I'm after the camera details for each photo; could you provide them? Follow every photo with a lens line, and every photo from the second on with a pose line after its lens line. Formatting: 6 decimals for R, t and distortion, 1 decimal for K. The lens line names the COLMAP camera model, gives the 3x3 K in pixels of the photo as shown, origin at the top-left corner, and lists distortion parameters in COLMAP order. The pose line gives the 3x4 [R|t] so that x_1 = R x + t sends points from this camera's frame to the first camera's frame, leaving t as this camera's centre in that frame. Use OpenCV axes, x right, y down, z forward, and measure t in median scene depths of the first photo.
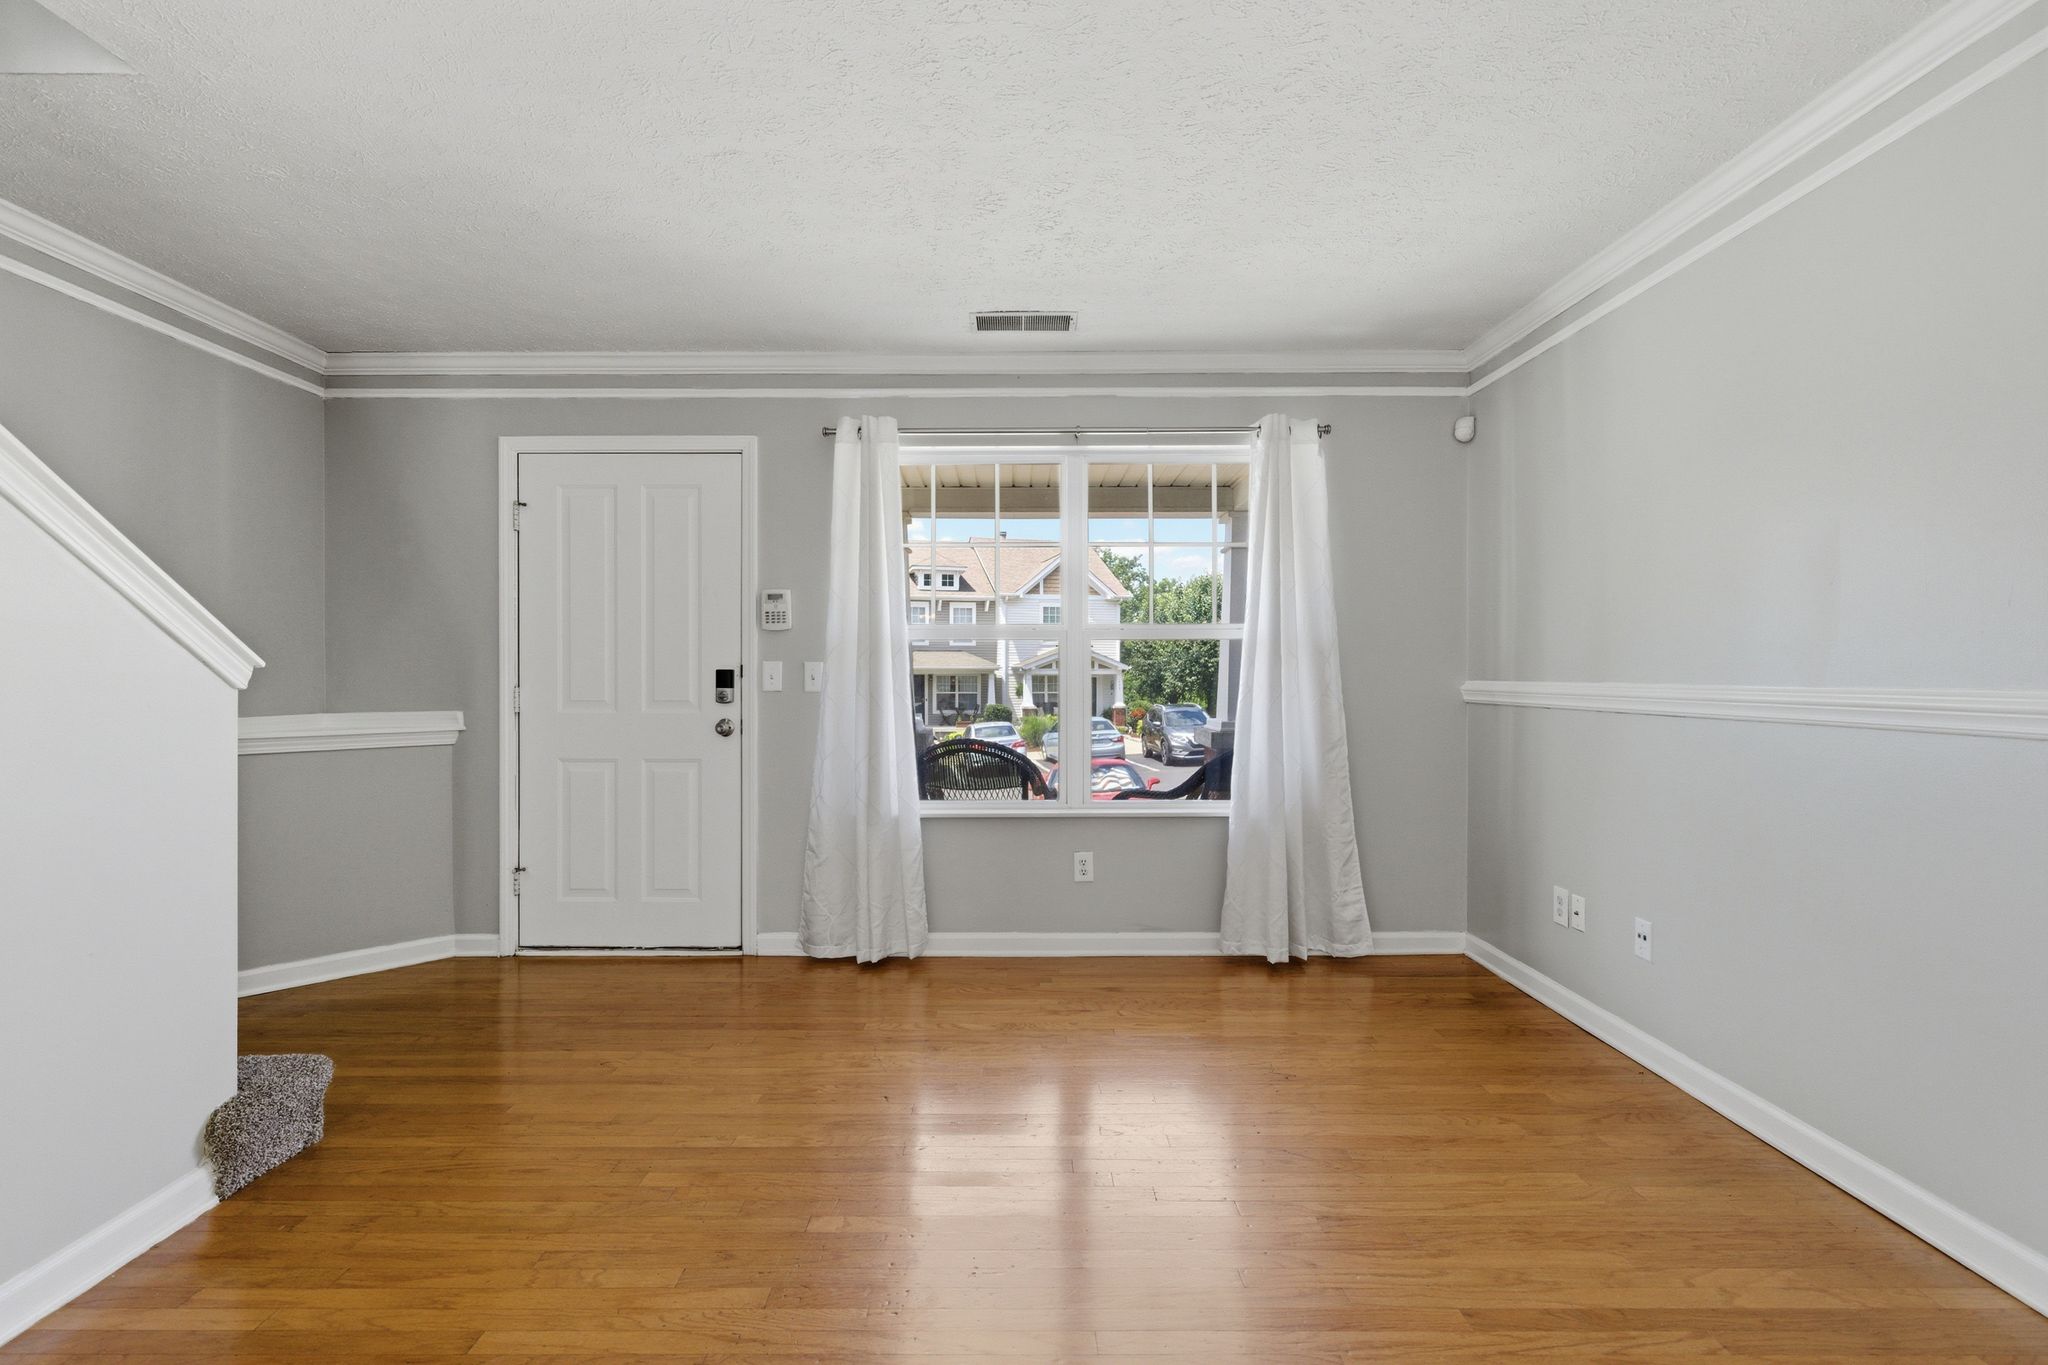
lens RADIAL K [[920.0, 0, 1002.5], [0, 920.0, 677.4], [0, 0, 1]] dist [-0.001094, -0.000599]
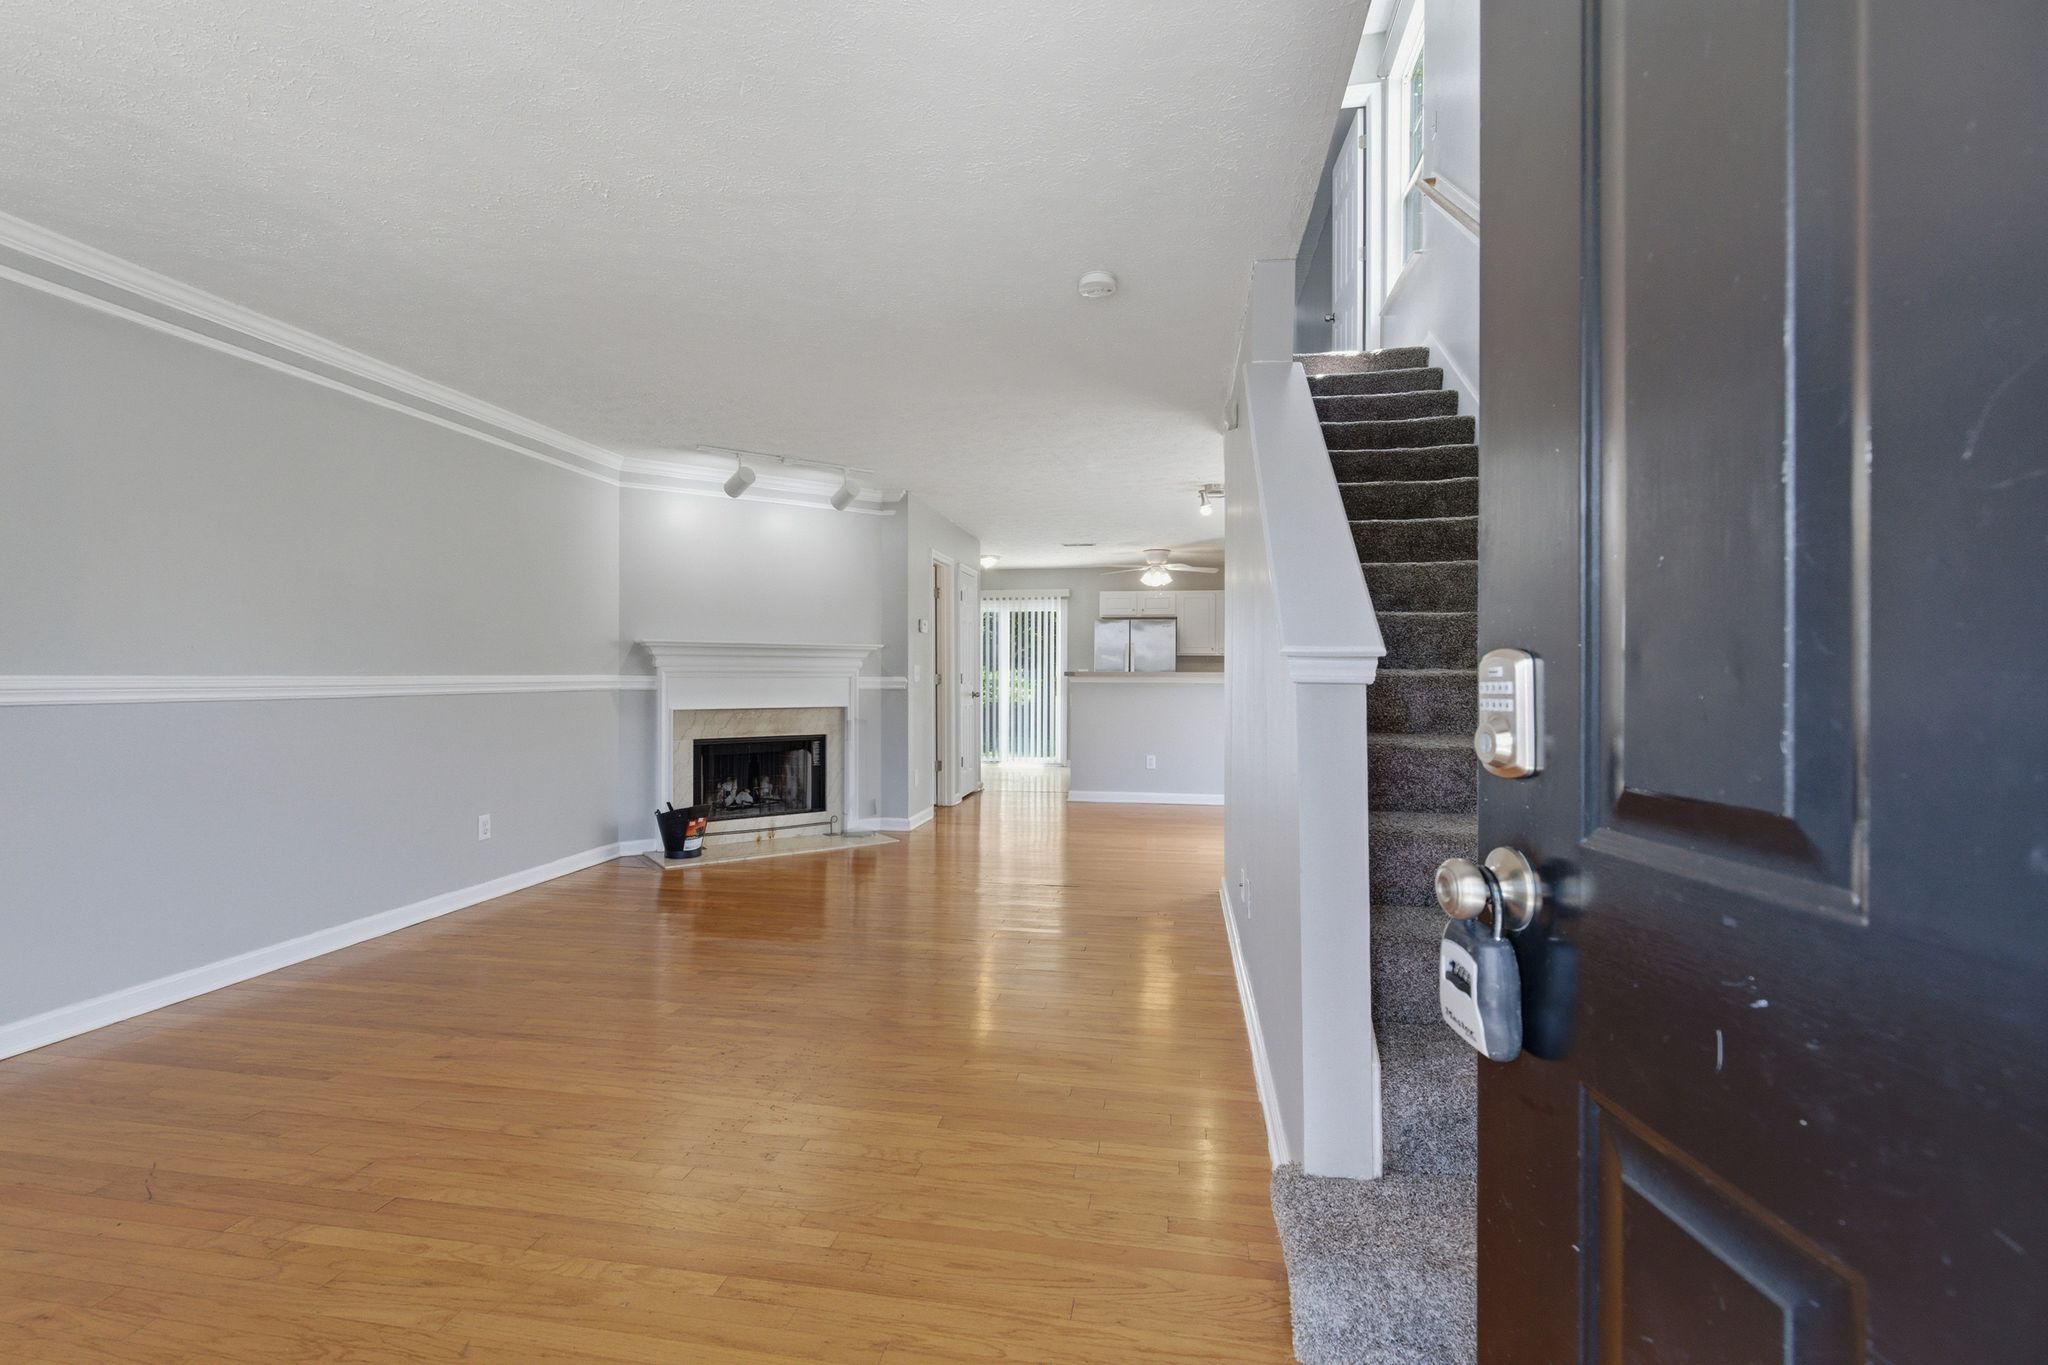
lens RADIAL K [[920.0, 0, 999.5], [0, 920.0, 661.7], [0, 0, 1]] dist [-0.001094, -0.000599]
pose [[-0.983762, -0.005933, 0.179379, -0.392532], [-0.006799, 0.999968, -0.004214, -0.005728], [-0.179348, -0.005365, -0.983771, 1.031213]]
